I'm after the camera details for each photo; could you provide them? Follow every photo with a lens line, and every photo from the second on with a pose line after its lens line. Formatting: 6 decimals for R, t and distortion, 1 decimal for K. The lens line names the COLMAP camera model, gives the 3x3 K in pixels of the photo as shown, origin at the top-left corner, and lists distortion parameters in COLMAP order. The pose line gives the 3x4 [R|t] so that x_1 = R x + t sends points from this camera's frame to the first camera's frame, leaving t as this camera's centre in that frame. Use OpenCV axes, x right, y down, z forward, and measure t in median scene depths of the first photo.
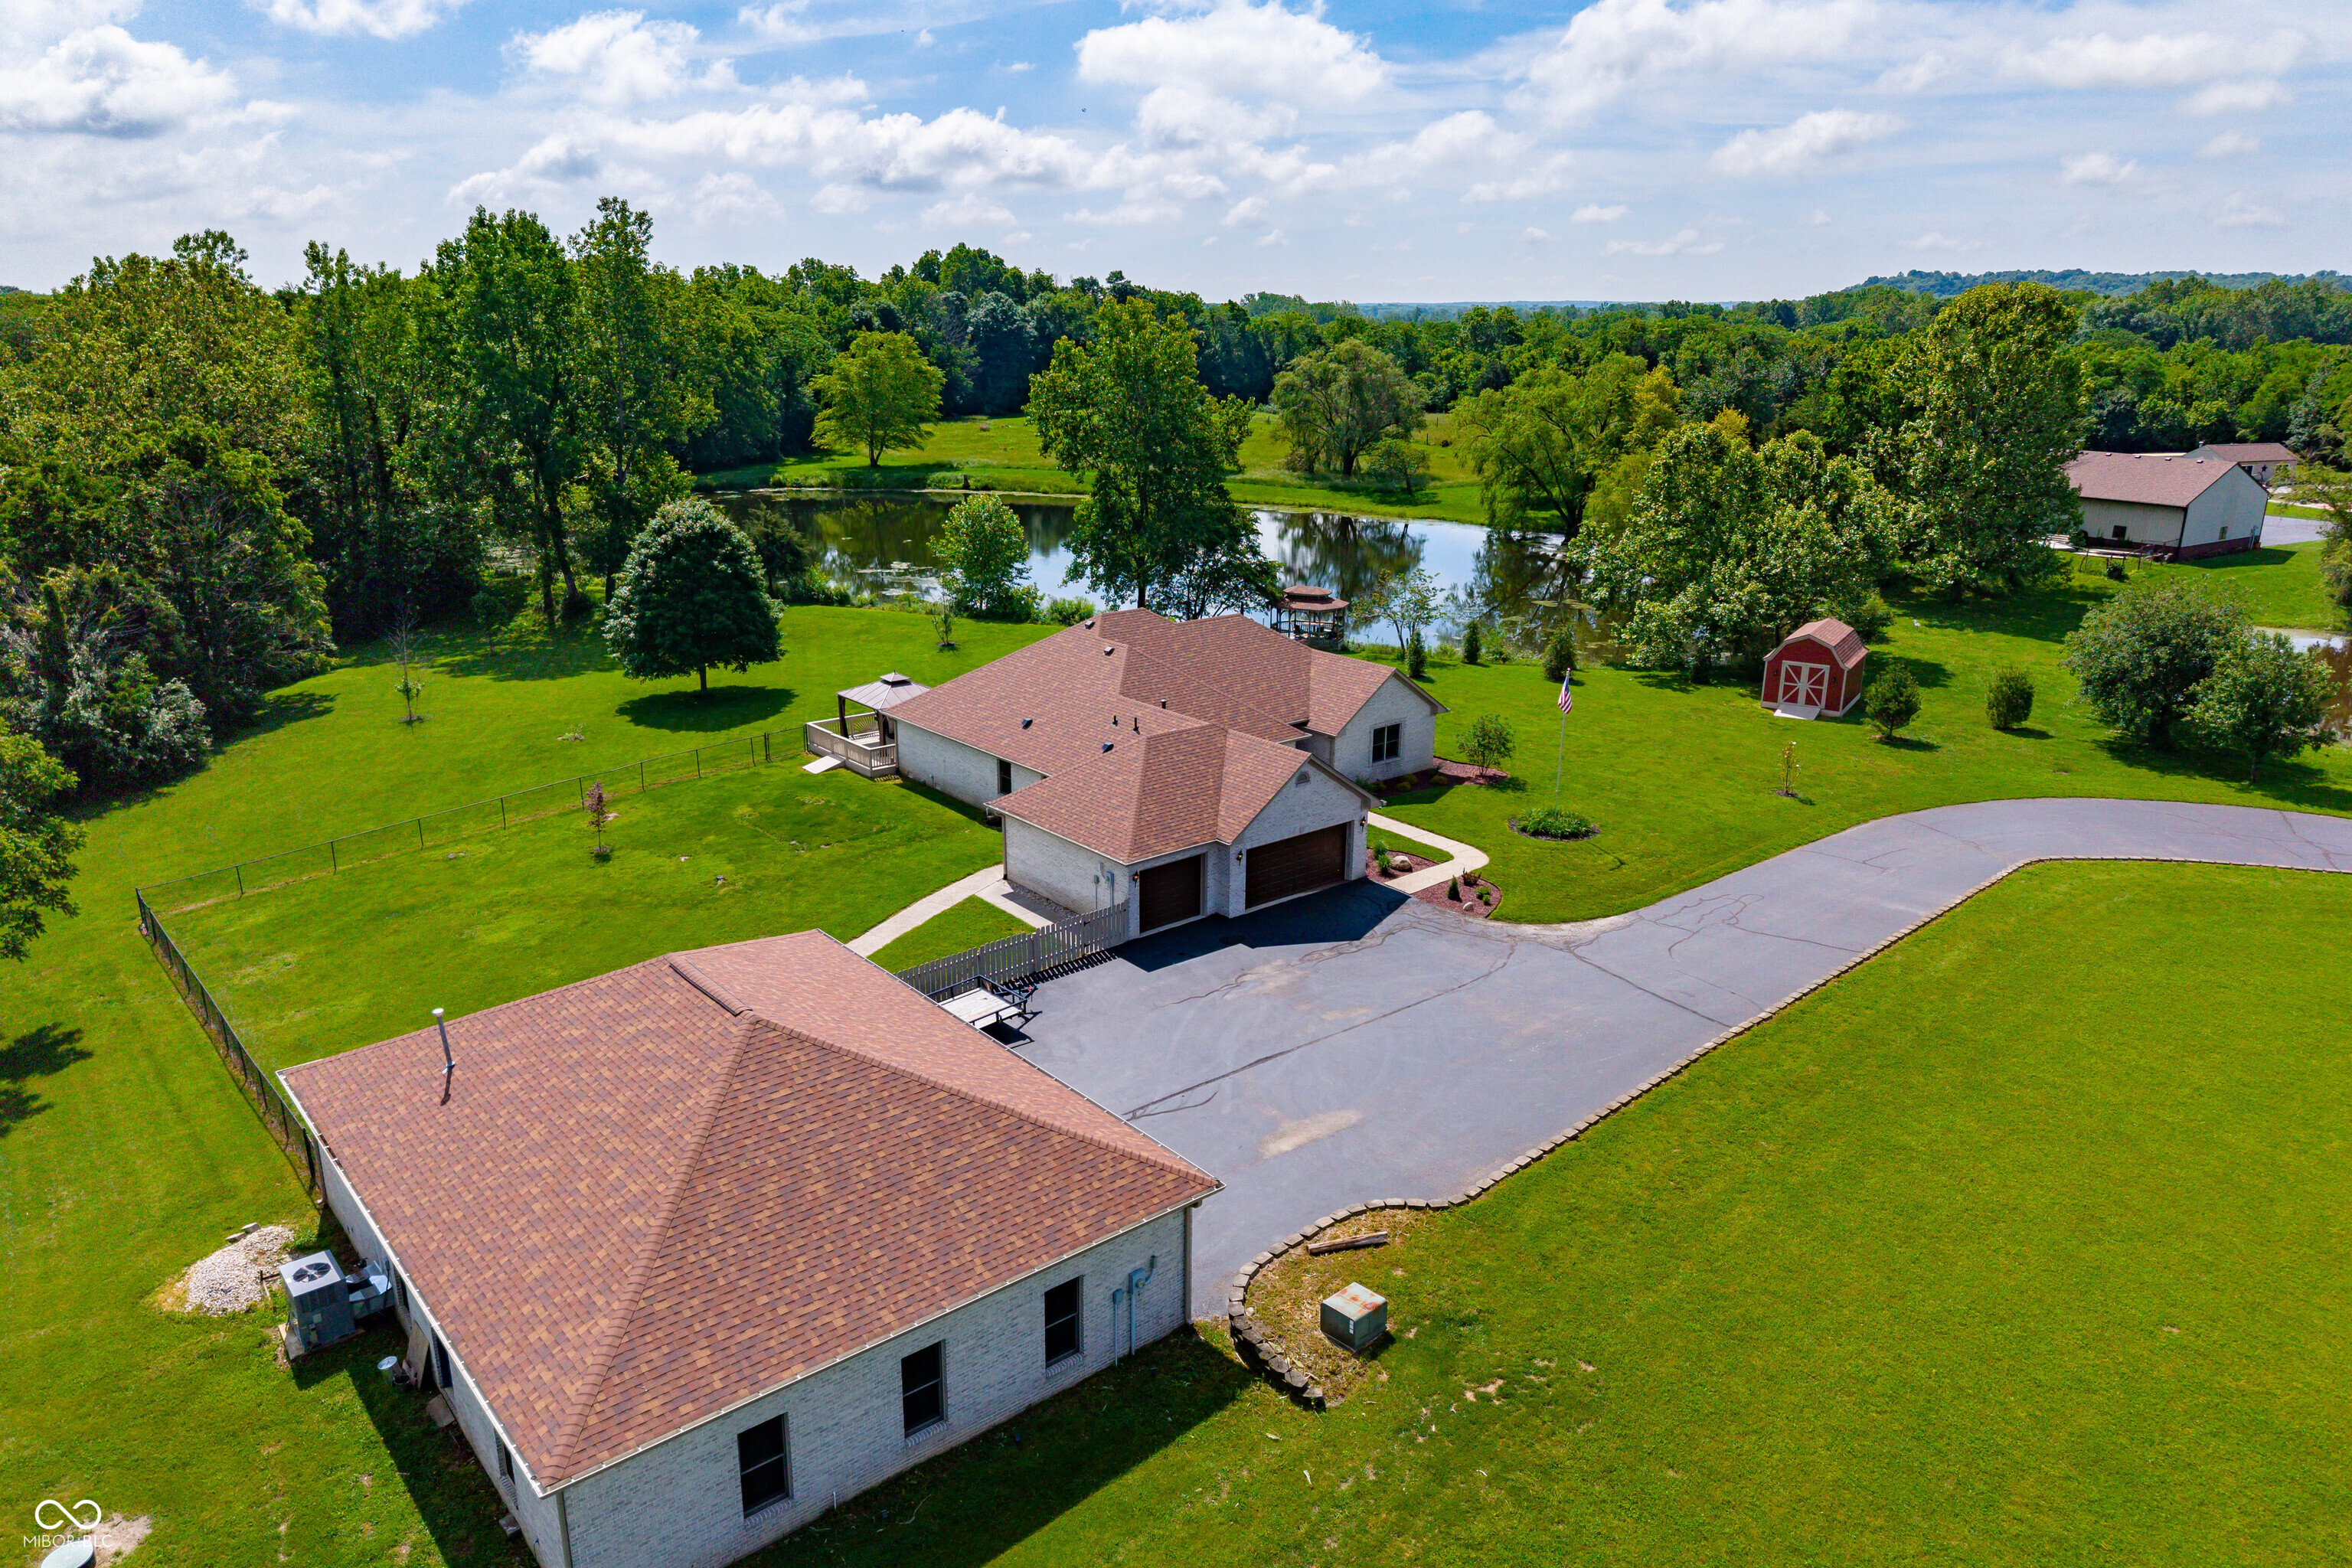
lens RADIAL K [[1573.4, 0, 1176.0], [0, 1573.4, 784.0], [0, 0, 1]] dist [0.049677, -0.048173]
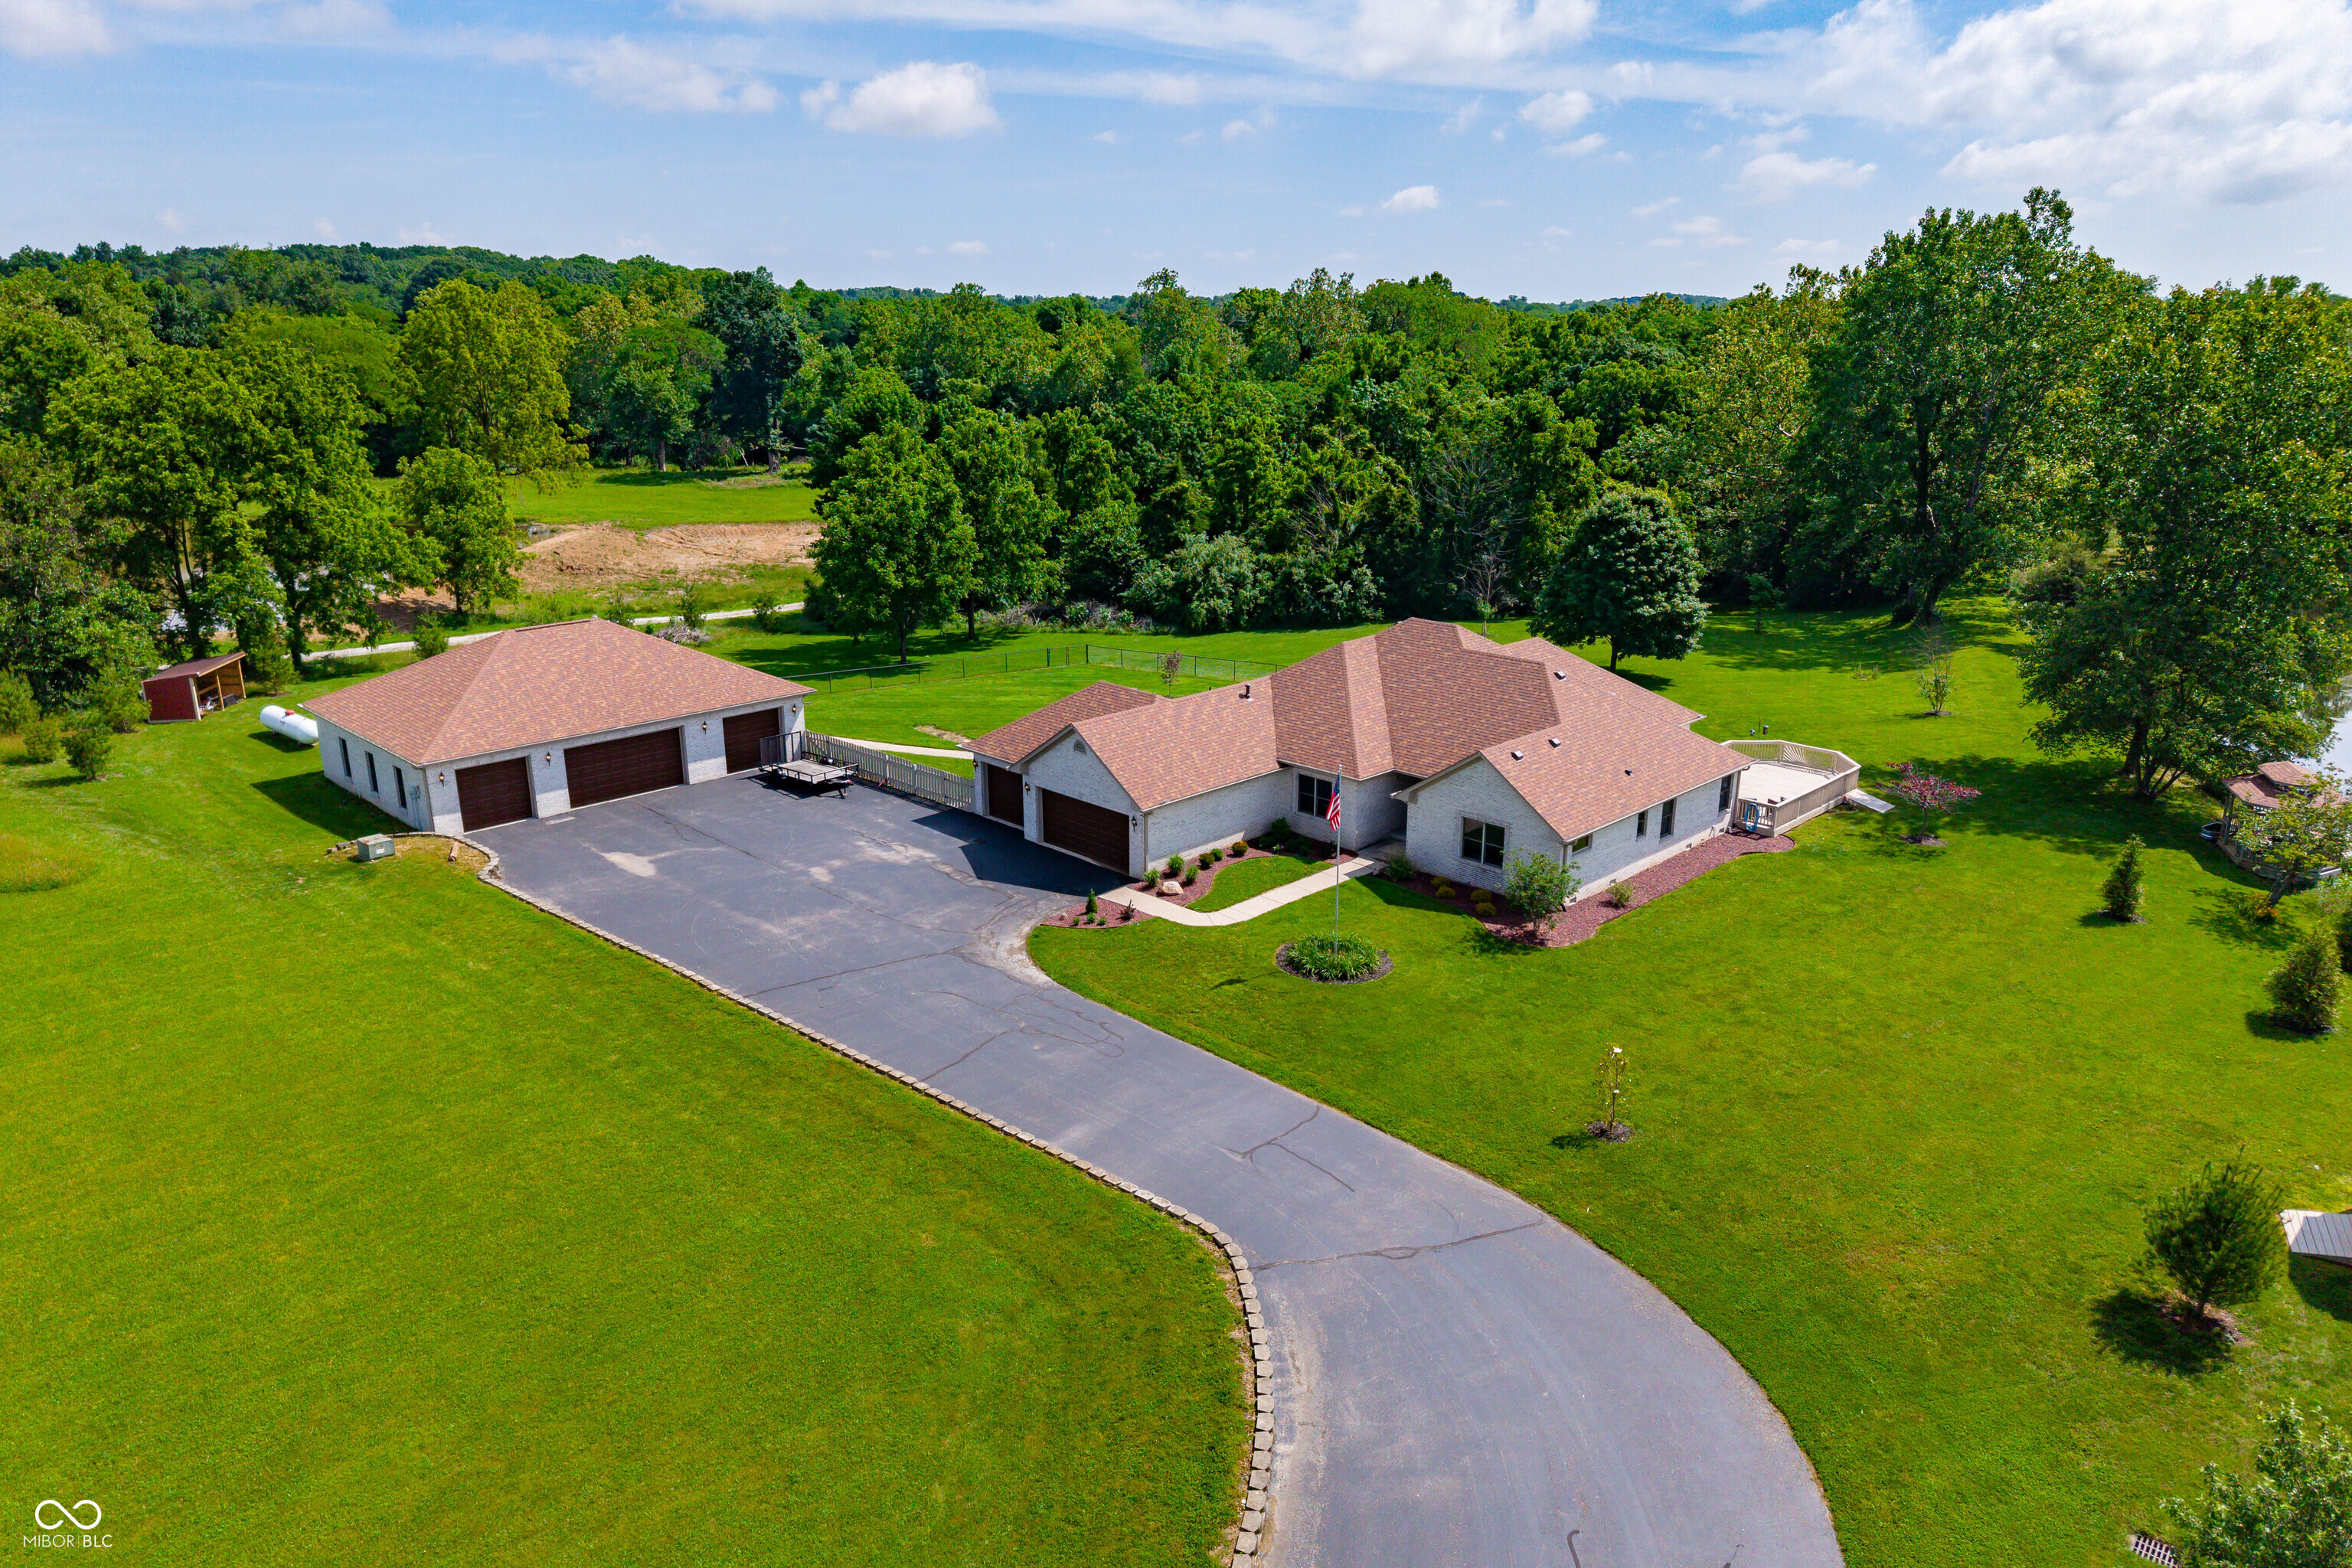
lens RADIAL K [[1559.7, 0, 1176.0], [0, 1559.7, 784.0], [0, 0, 1]] dist [0.110237, -0.107515]
pose [[0.097179, 0.285251, -0.953514, 0.899002], [-0.290466, 0.924468, 0.246958, -0.212009], [0.951938, 0.252964, 0.172695, 0.725280]]
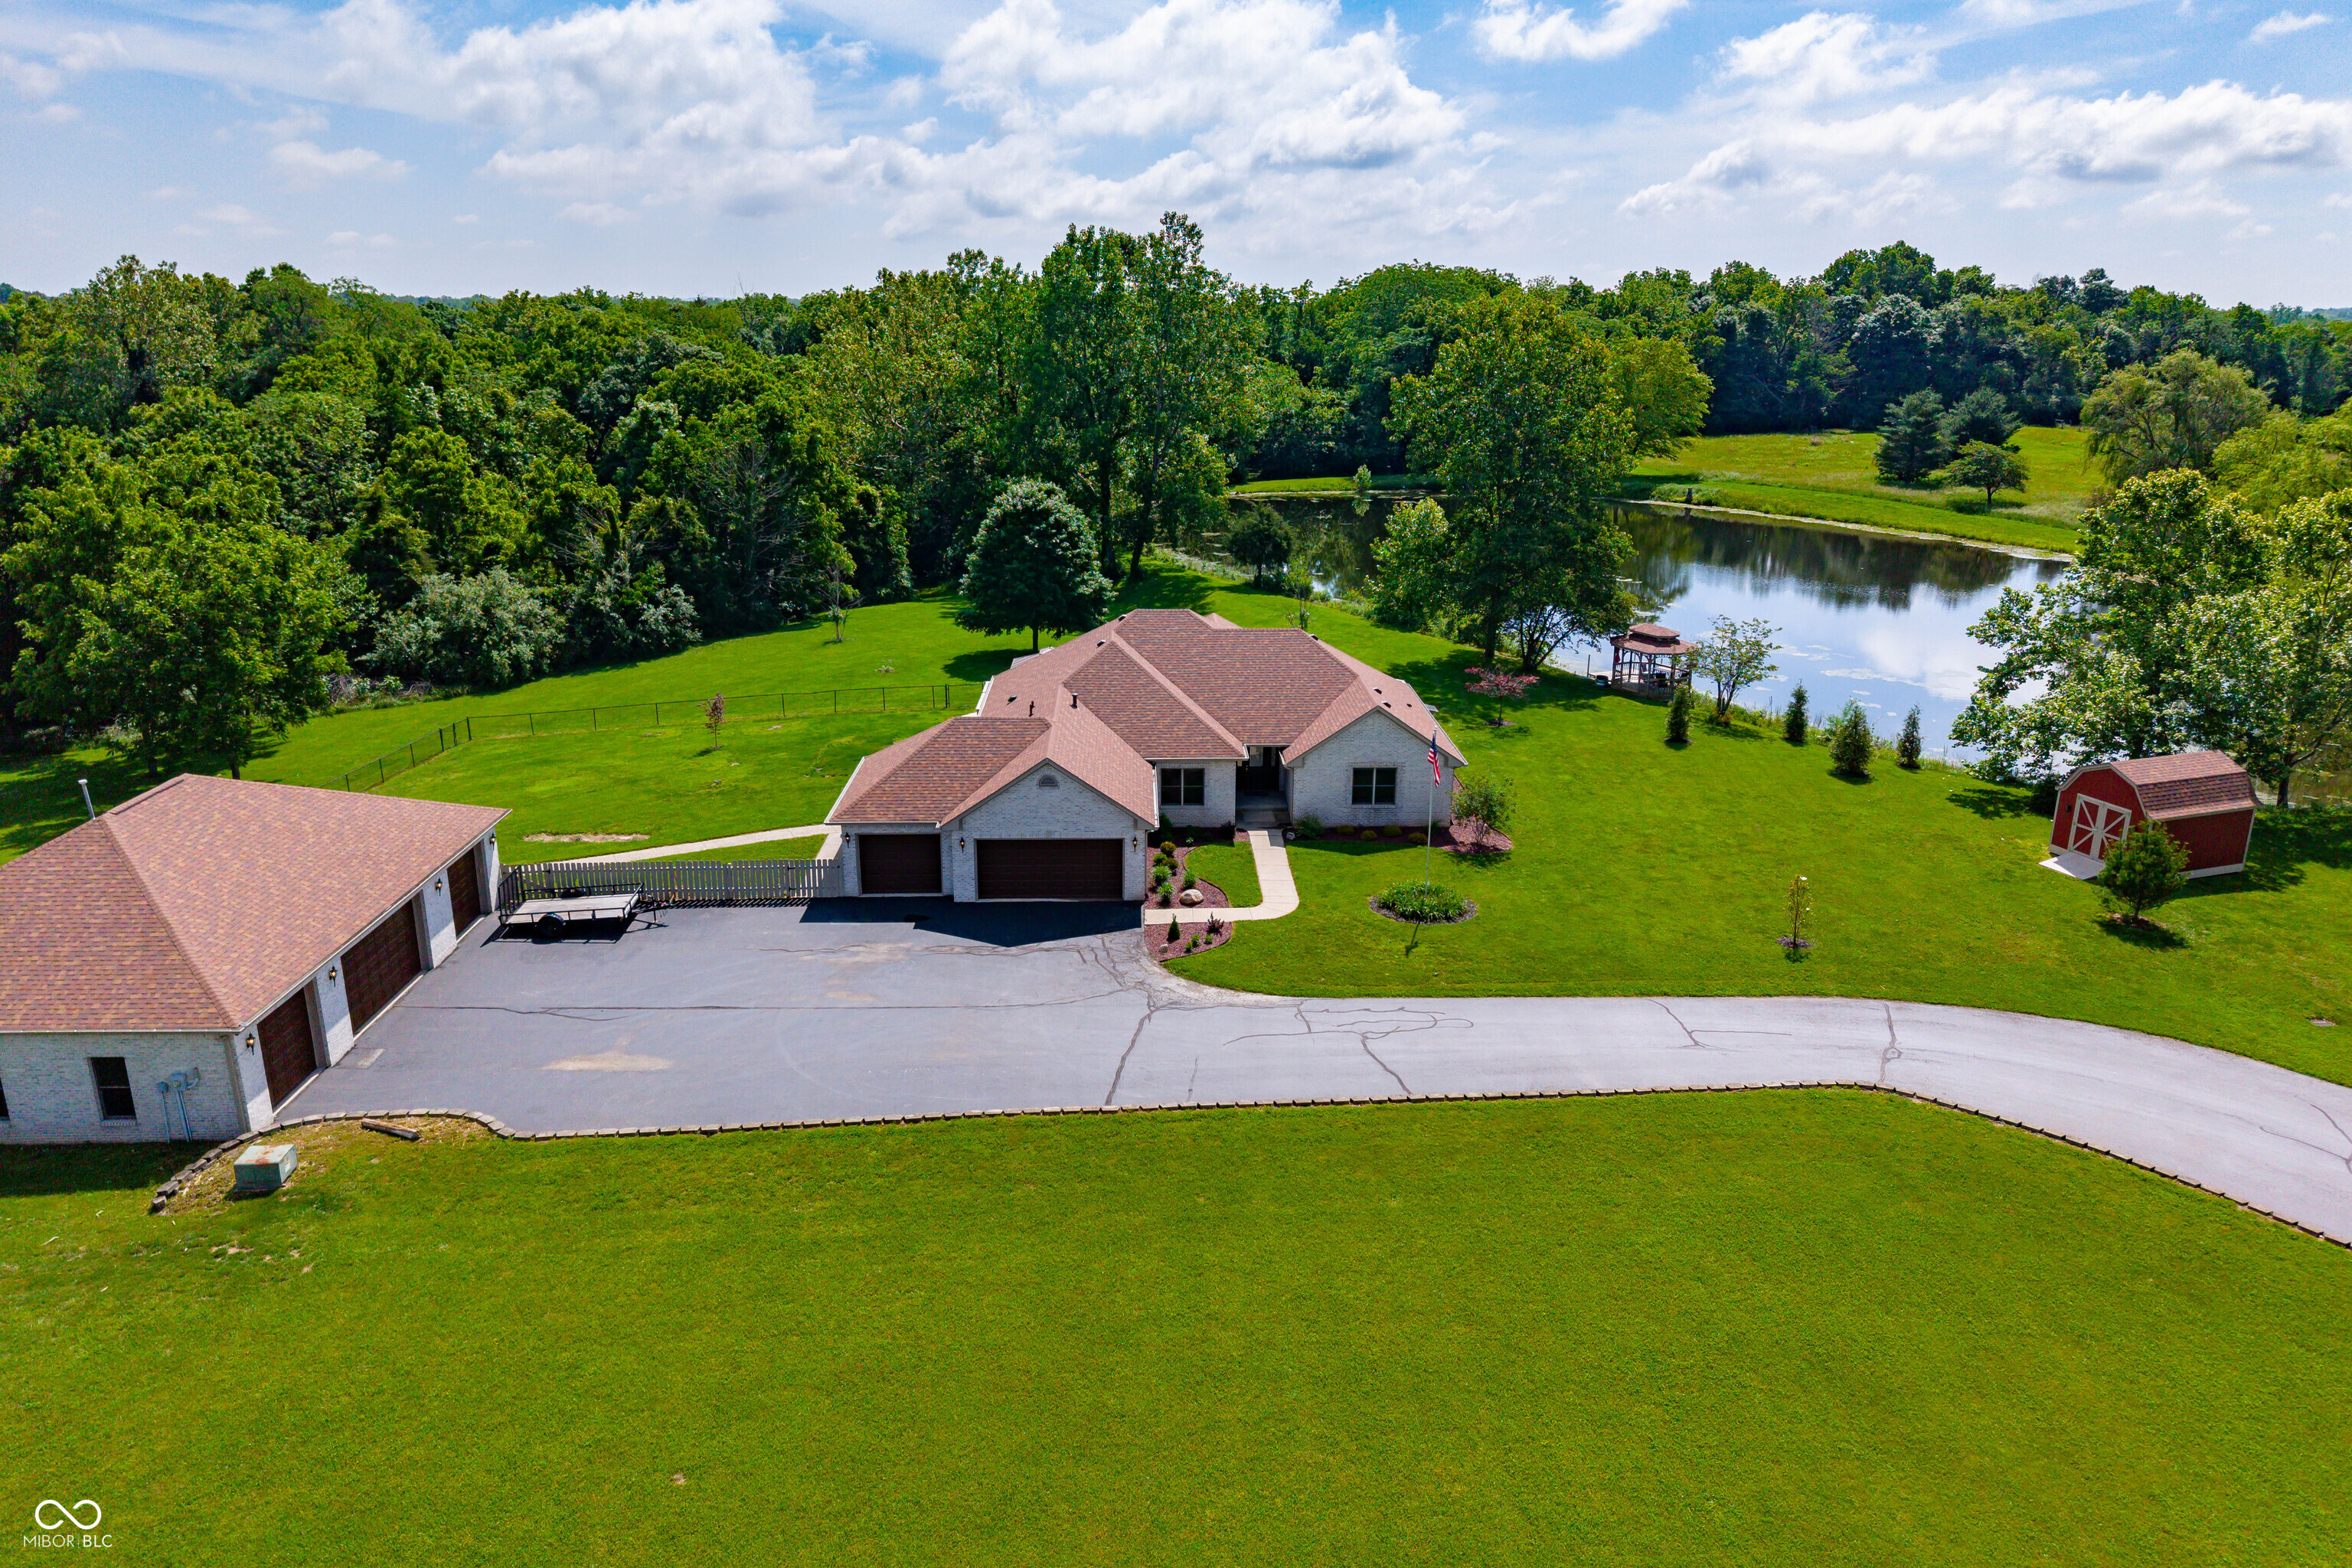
lens RADIAL K [[1574.5, 0, 1176.0], [0, 1574.5, 784.0], [0, 0, 1]] dist [0.044966, -0.057657]
pose [[0.788287, 0.178171, -0.588947, 0.596960], [-0.180409, 0.982018, 0.055612, -0.058903], [0.588265, 0.062413, 0.806256, 0.203234]]
